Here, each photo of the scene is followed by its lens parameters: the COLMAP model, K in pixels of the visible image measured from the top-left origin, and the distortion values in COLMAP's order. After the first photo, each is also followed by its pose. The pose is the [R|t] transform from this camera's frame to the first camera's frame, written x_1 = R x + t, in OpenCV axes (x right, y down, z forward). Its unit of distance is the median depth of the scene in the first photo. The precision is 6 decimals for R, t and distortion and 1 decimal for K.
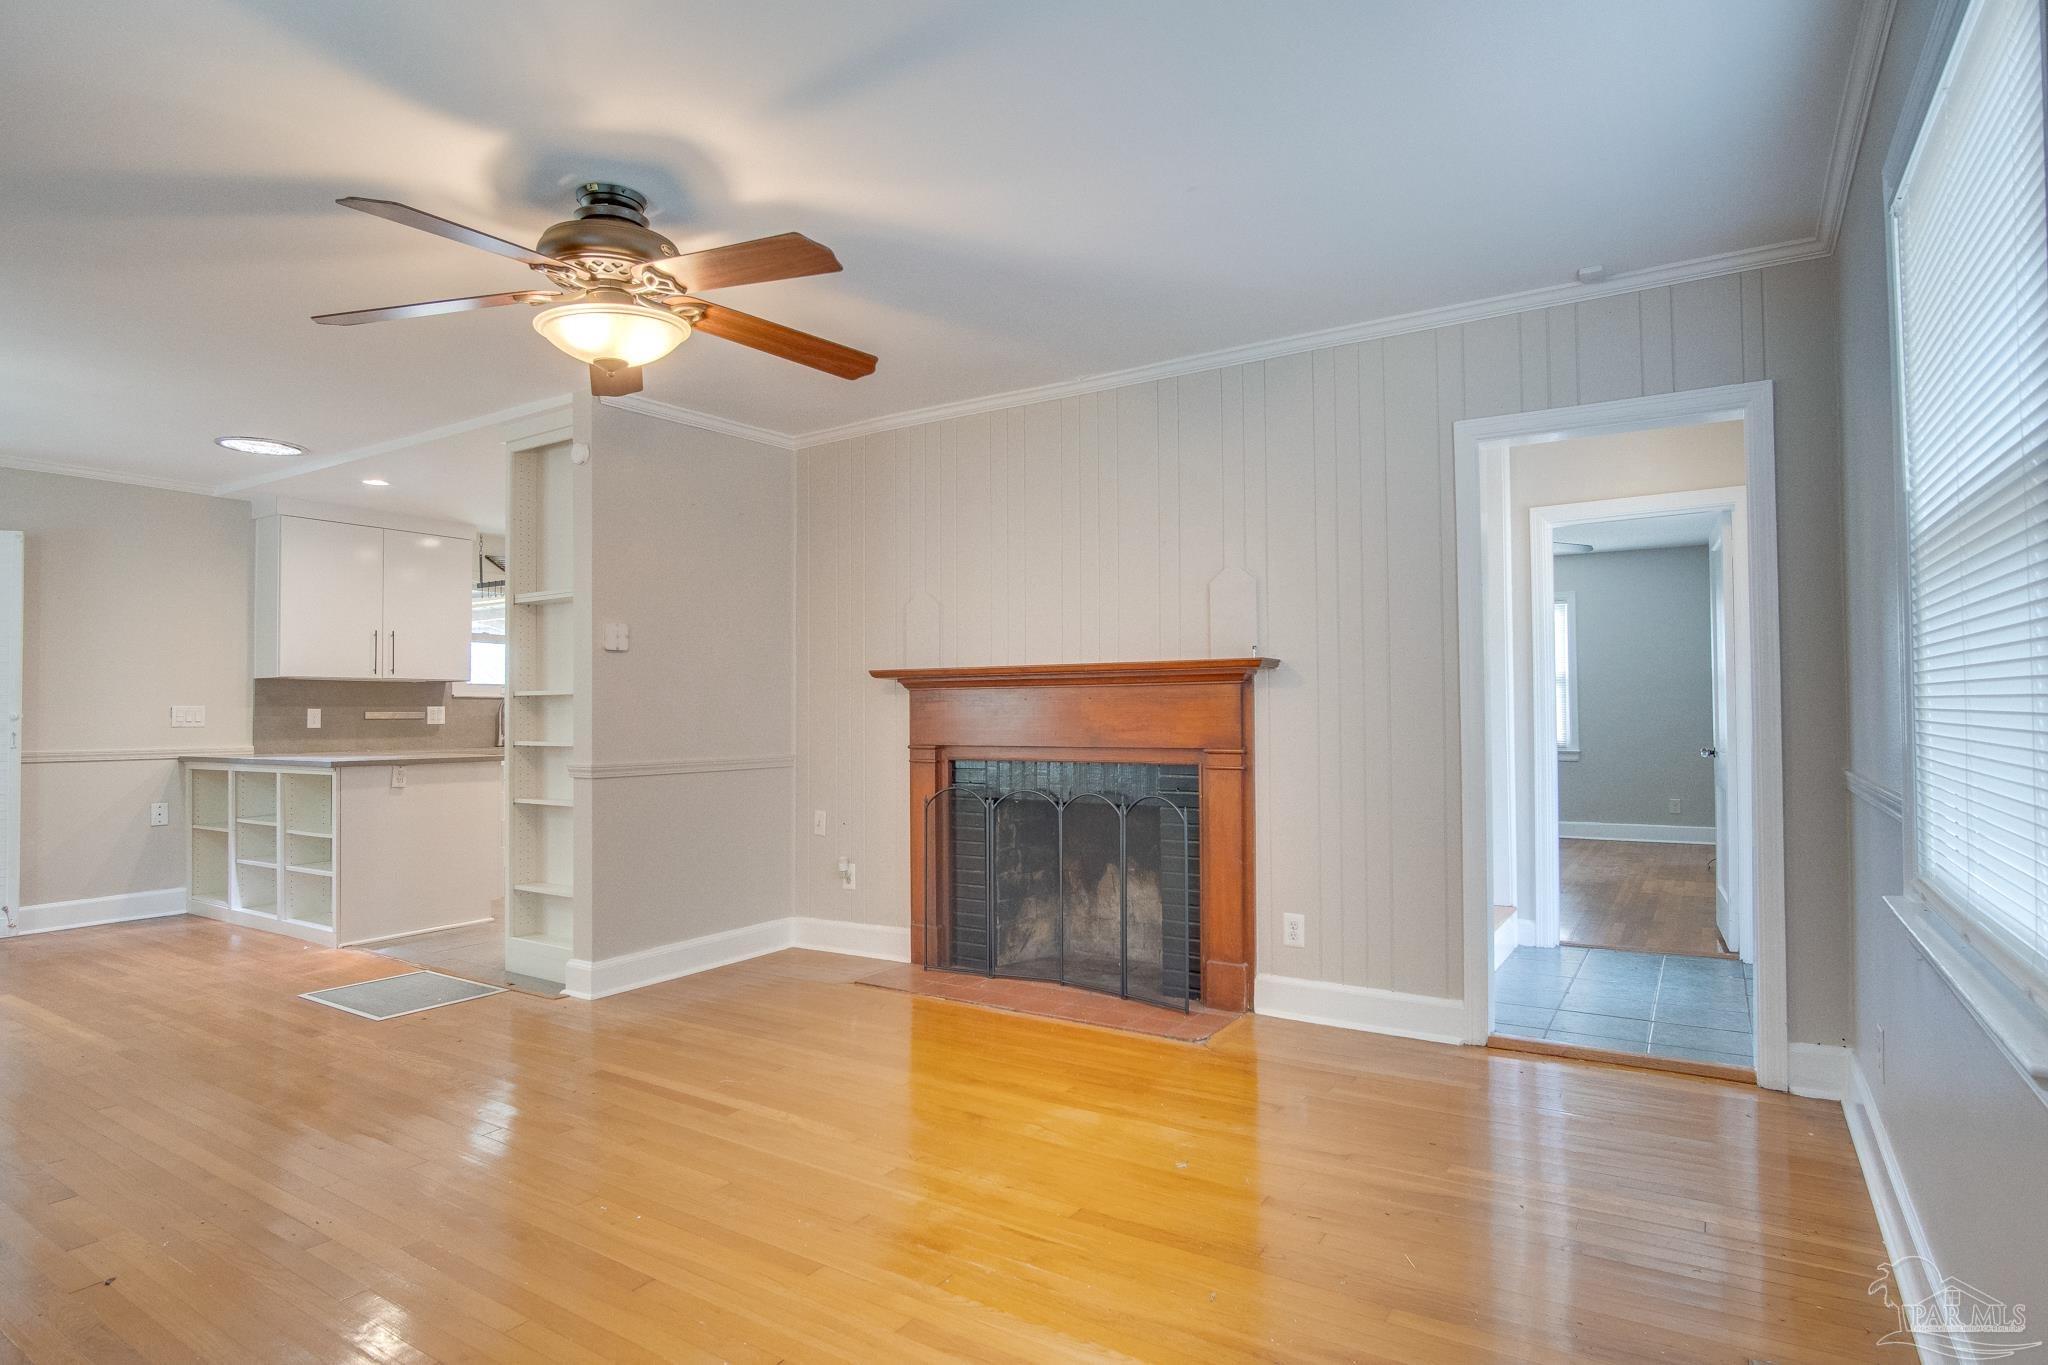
lens RADIAL K [[1095.7, 0, 1016.0], [0, 1095.7, 687.4], [0, 0, 1]] dist [-0.029334, 0.004136]
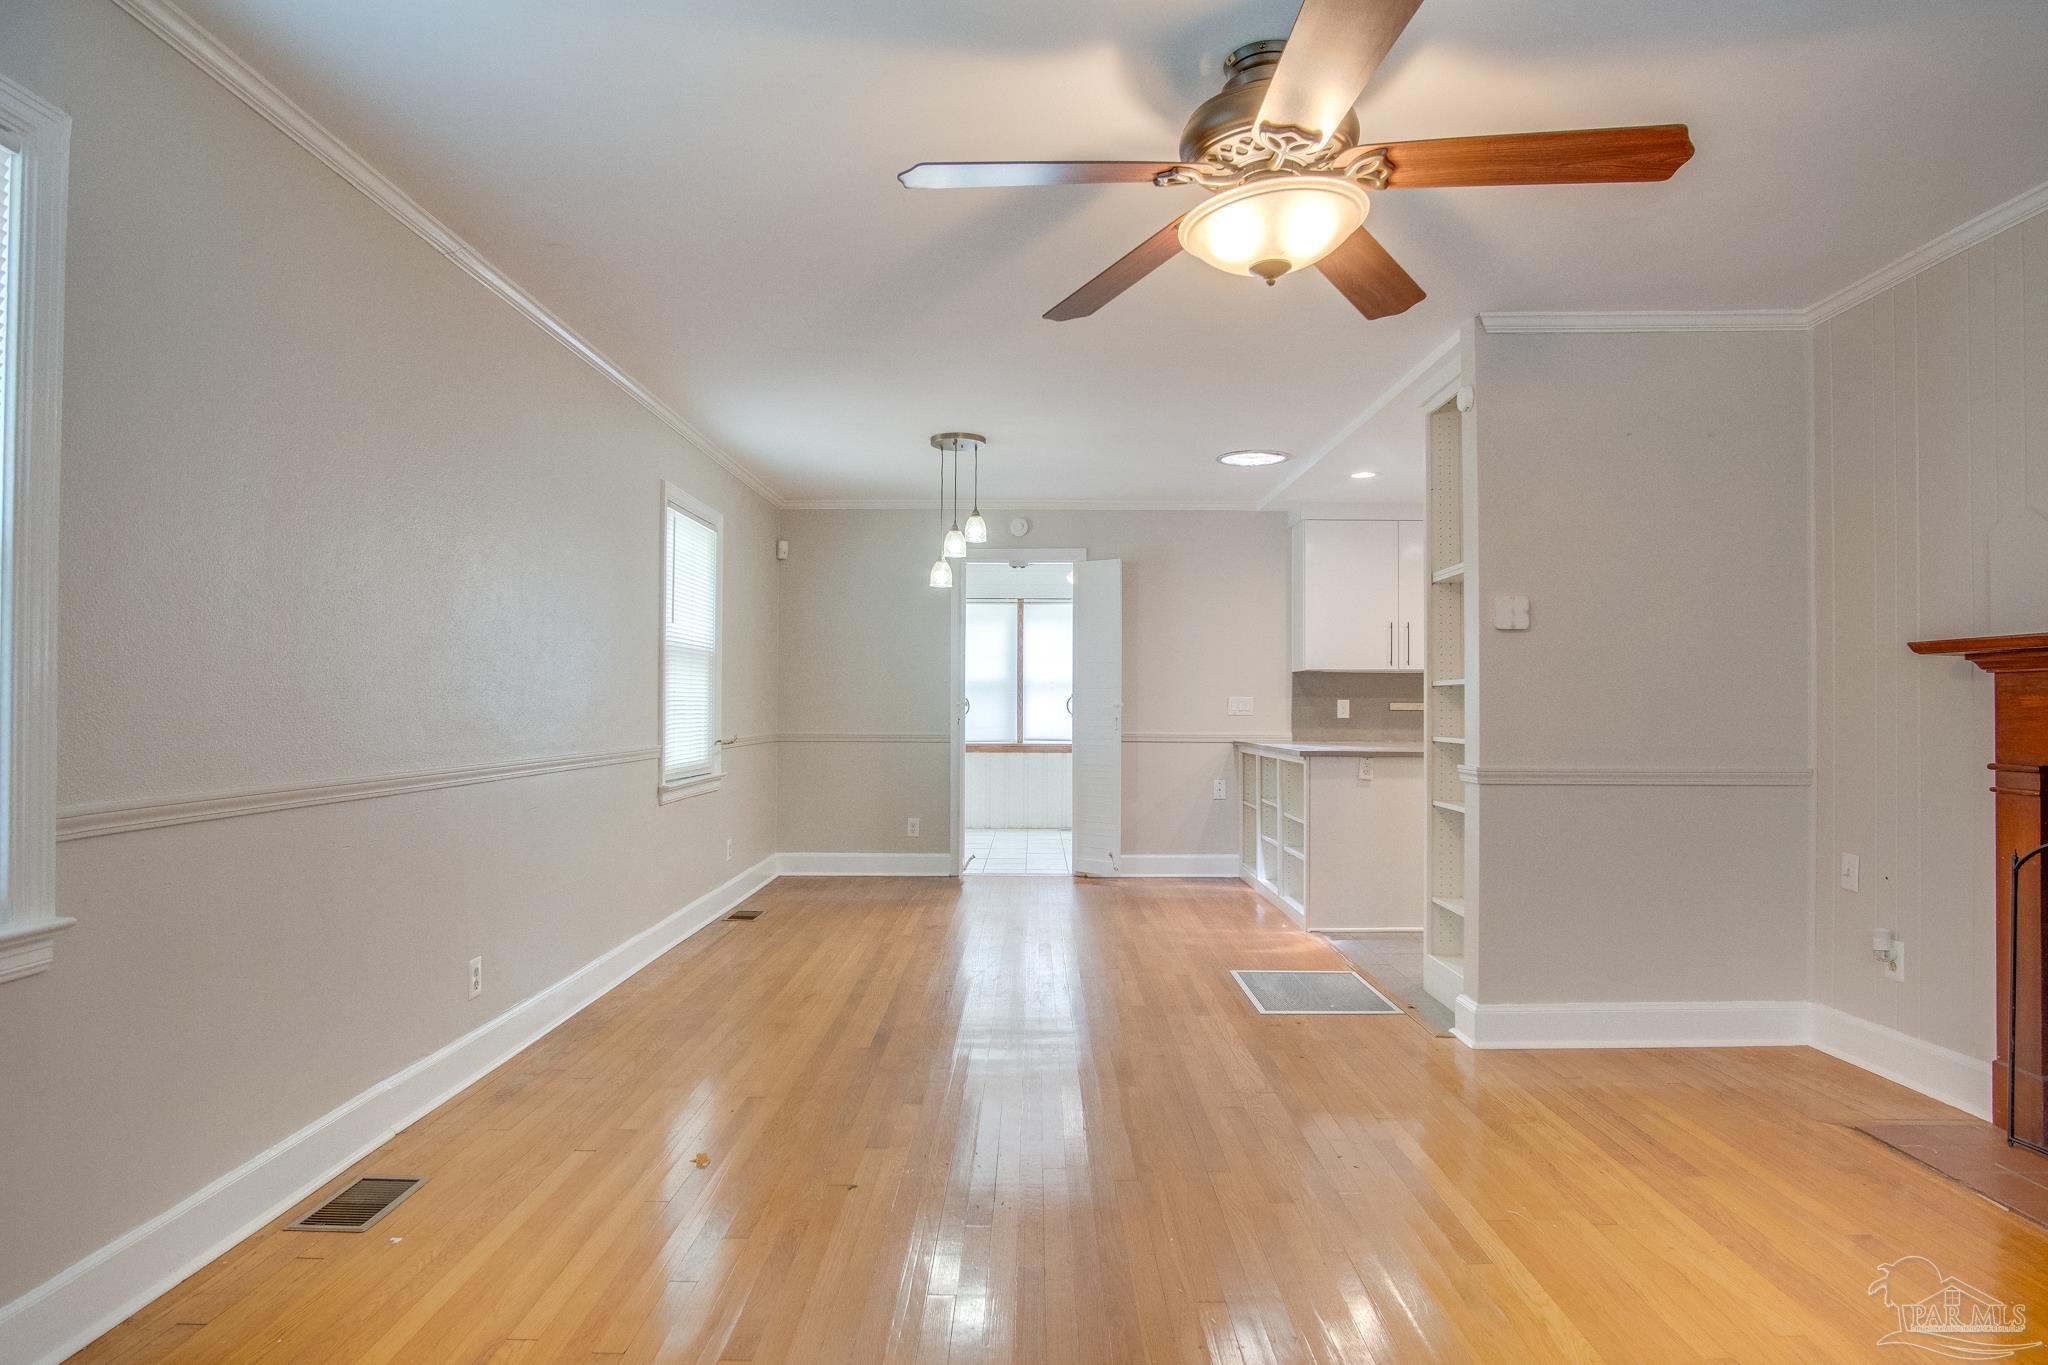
lens RADIAL K [[1095.7, 0, 1030.7], [0, 1095.7, 687.6], [0, 0, 1]] dist [-0.029334, 0.004136]
pose [[0.539450, -0.004796, -0.842004, 0.111770], [0.010980, 0.999939, 0.001339, 0.004164], [0.841946, -0.009968, 0.539470, 0.226183]]
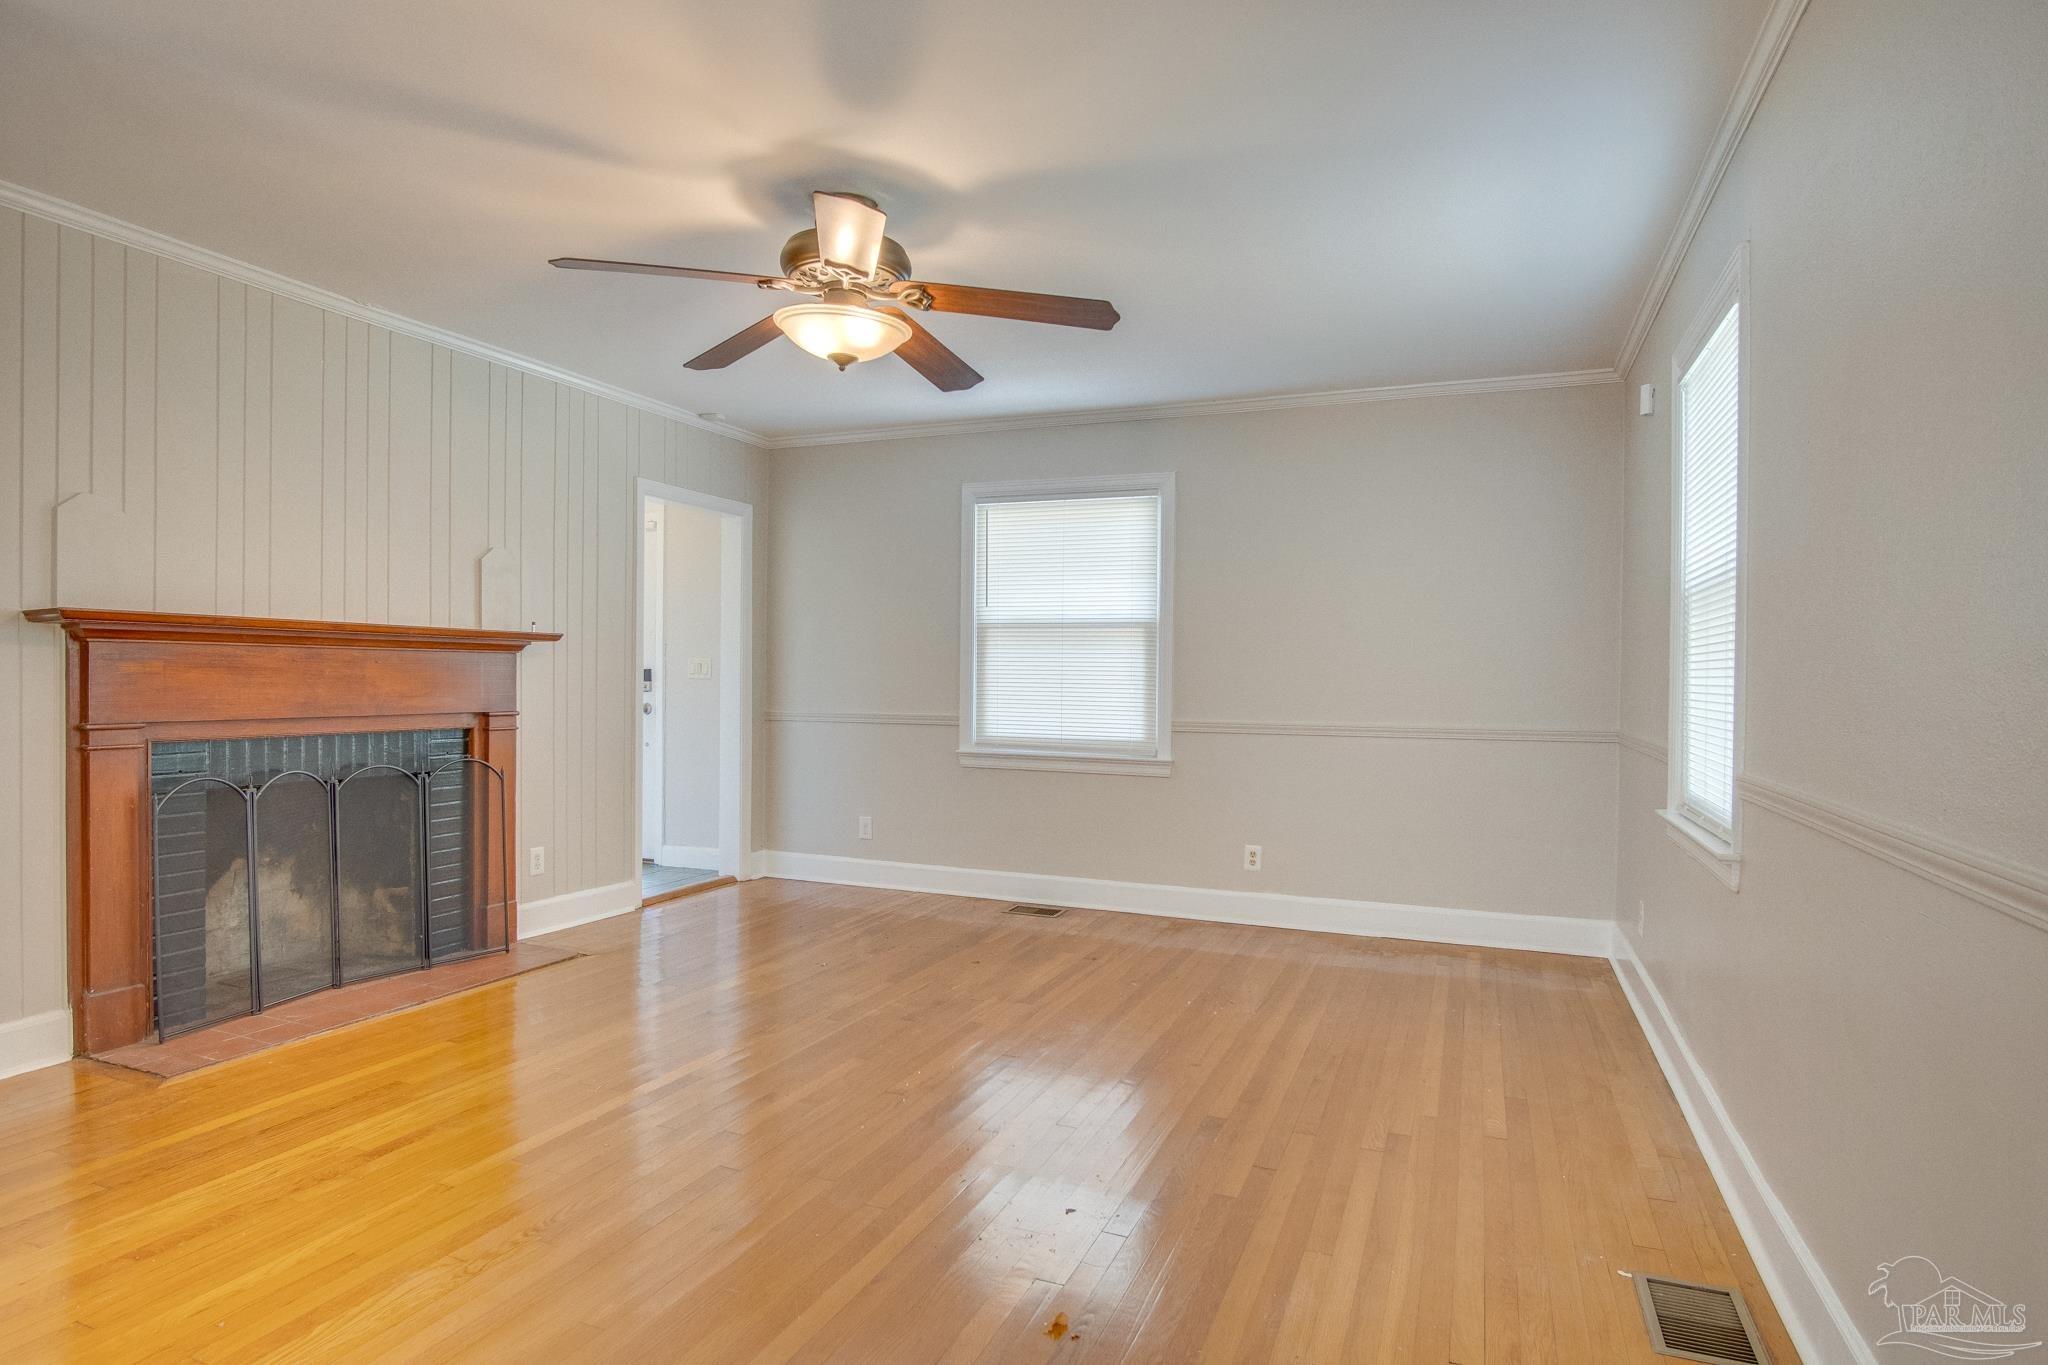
lens RADIAL K [[1095.7, 0, 1018.1], [0, 1095.7, 682.7], [0, 0, 1]] dist [-0.029334, 0.004136]
pose [[-0.166872, 0.000045, 0.985979, -0.794534], [-0.026473, 0.999639, -0.004526, 0.014491], [-0.985623, -0.026857, -0.166811, 0.538598]]
